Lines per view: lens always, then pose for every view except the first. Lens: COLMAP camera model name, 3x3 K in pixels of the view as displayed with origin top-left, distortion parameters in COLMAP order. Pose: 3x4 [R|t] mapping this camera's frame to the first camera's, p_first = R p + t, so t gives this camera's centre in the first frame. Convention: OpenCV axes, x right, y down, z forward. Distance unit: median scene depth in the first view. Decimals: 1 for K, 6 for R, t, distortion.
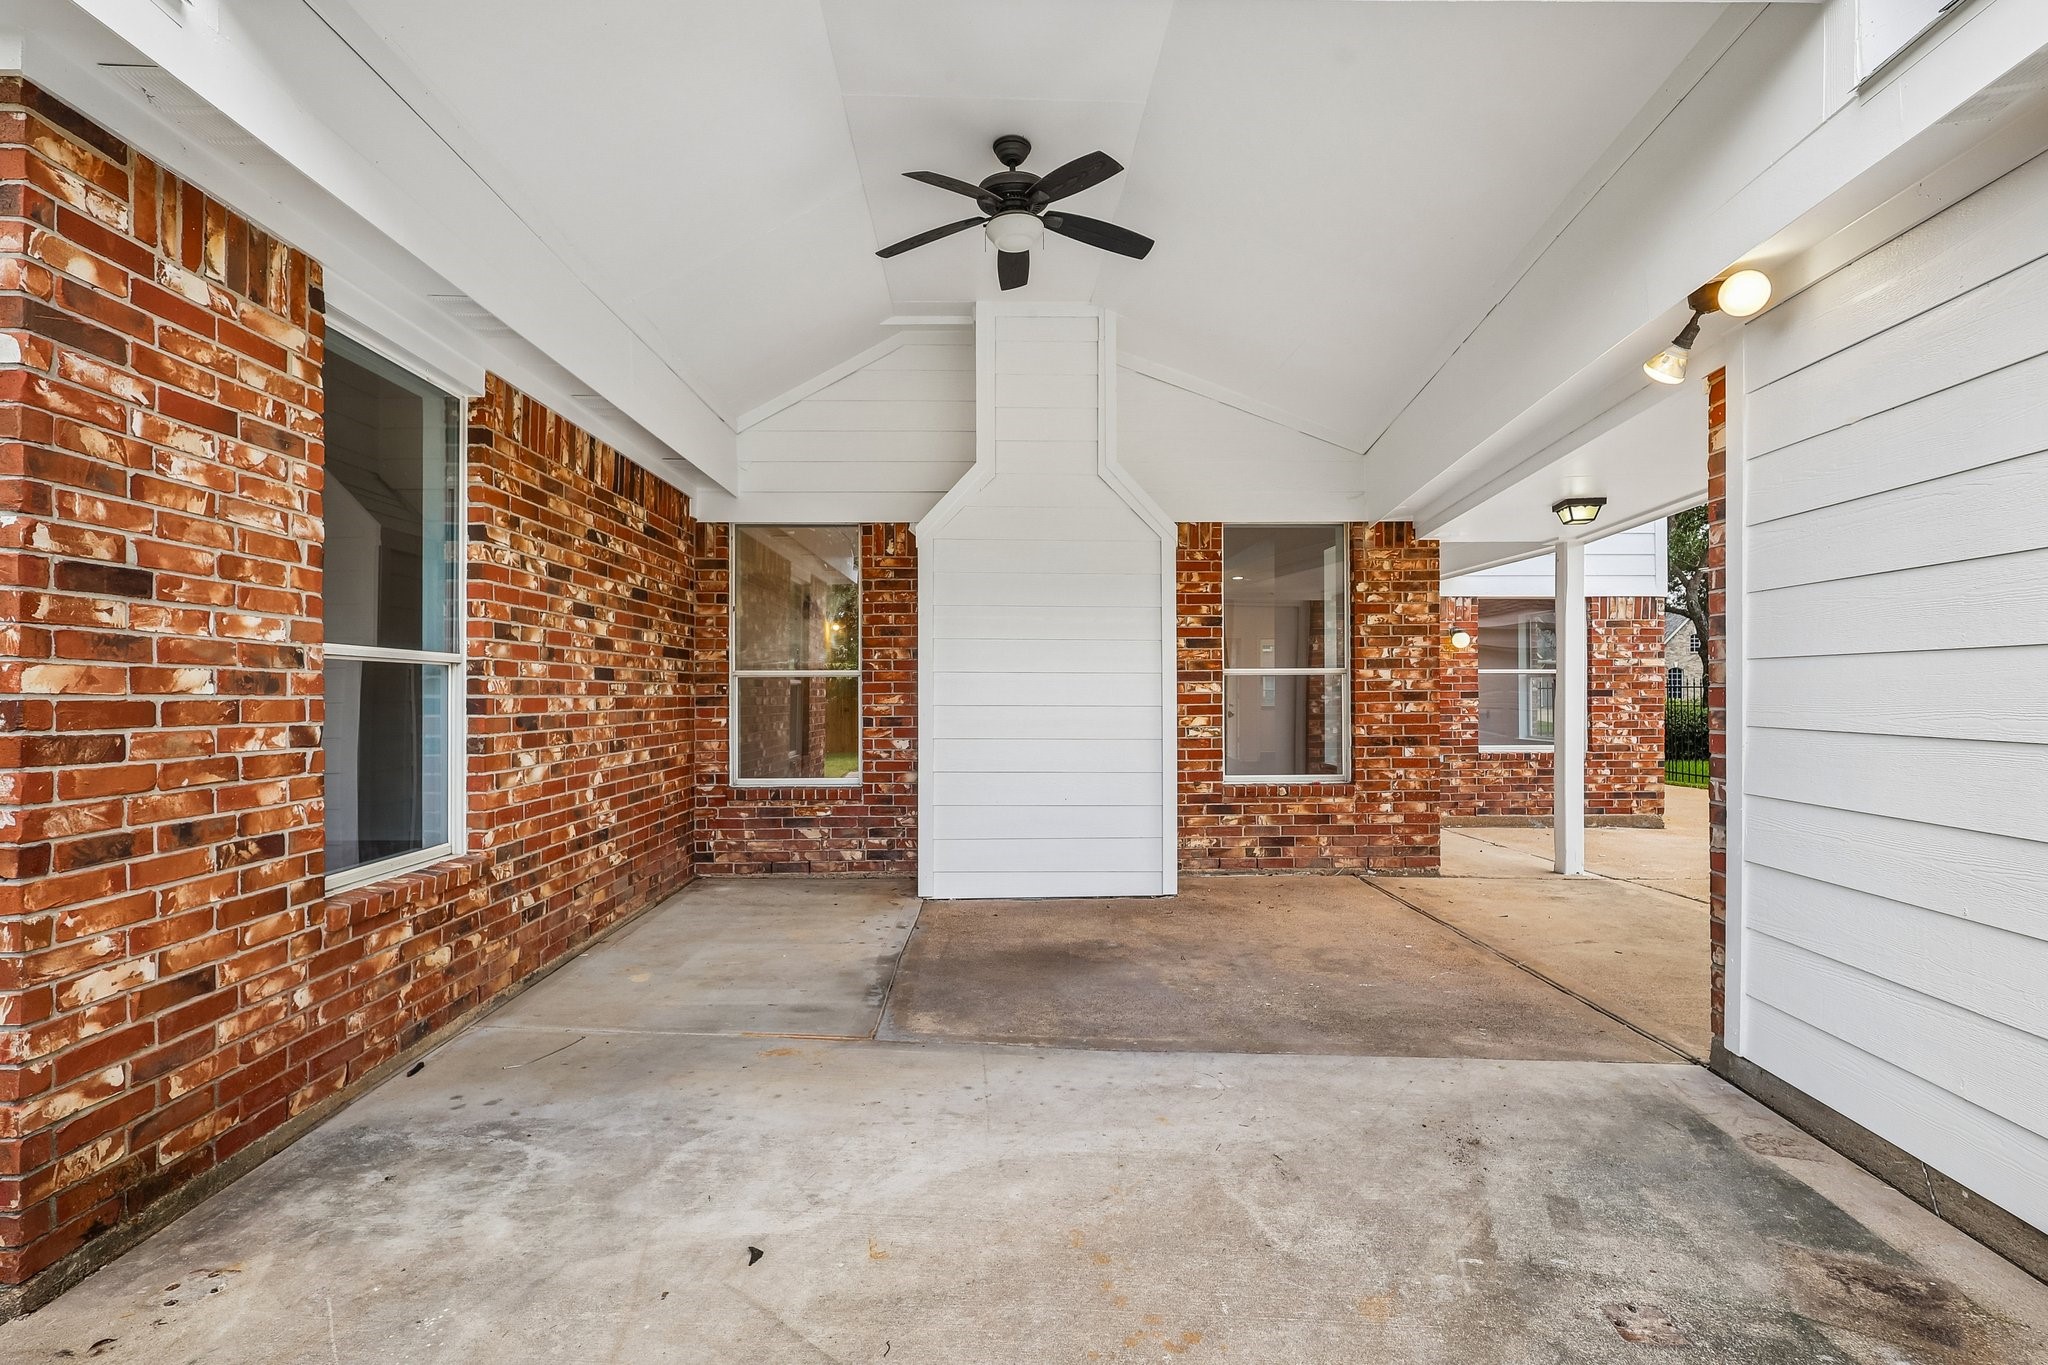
lens RADIAL K [[948.1, 0, 1012.6], [0, 948.1, 694.5], [0, 0, 1]] dist [0.000319, 0.000882]
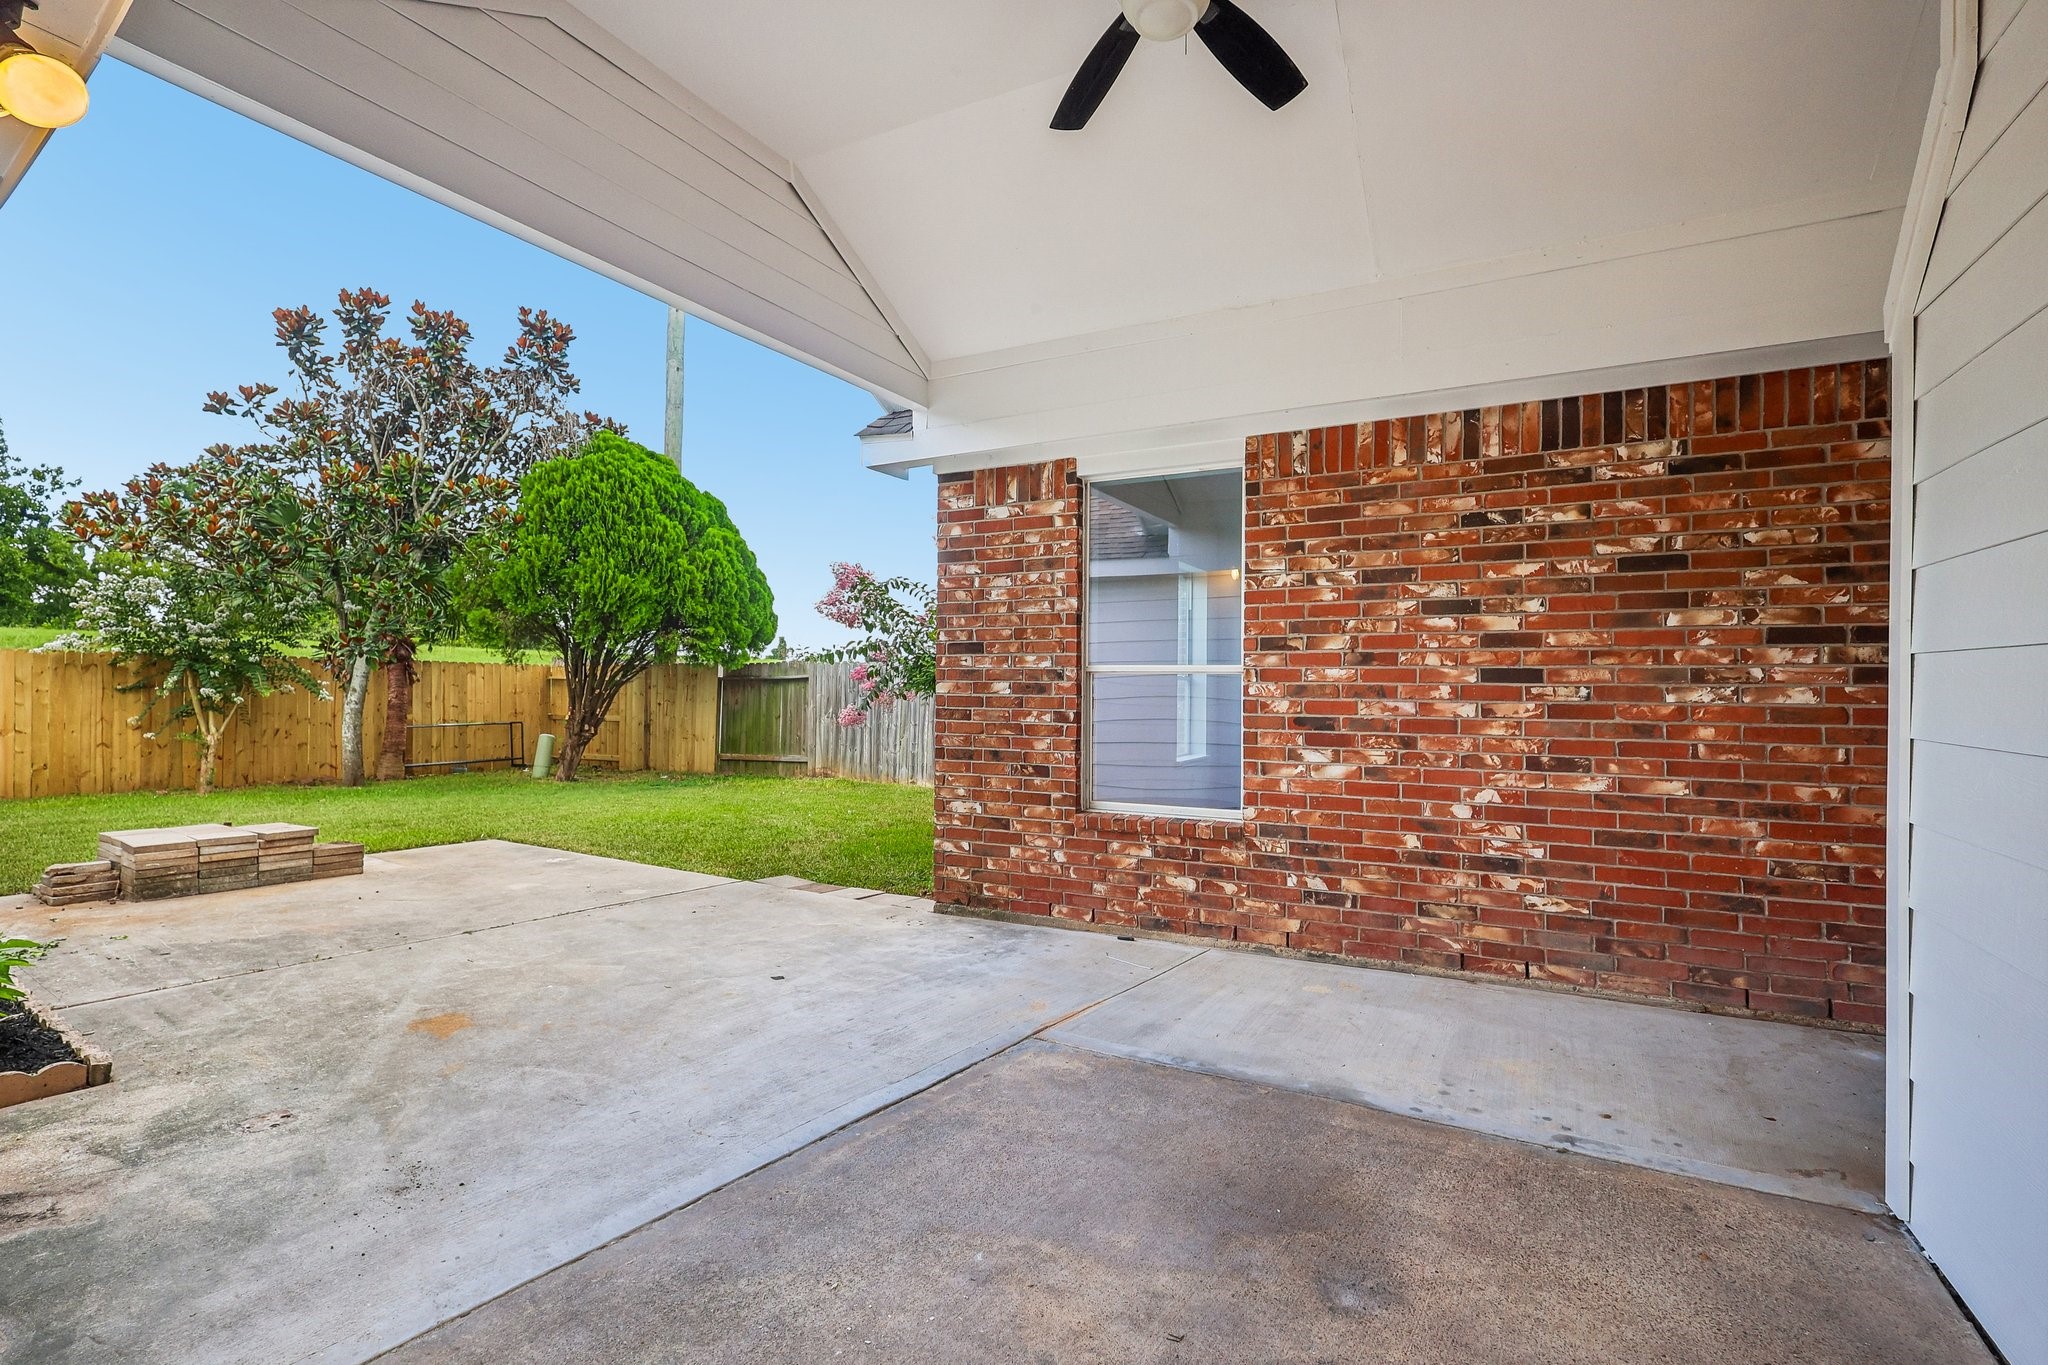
lens RADIAL K [[948.1, 0, 1008.9], [0, 948.1, 681.7], [0, 0, 1]] dist [0.000319, 0.000882]
pose [[-0.486081, -0.007012, -0.873886, 1.033461], [-0.006830, 0.999968, -0.004224, -0.018500], [0.873887, 0.003916, -0.486113, 2.009313]]
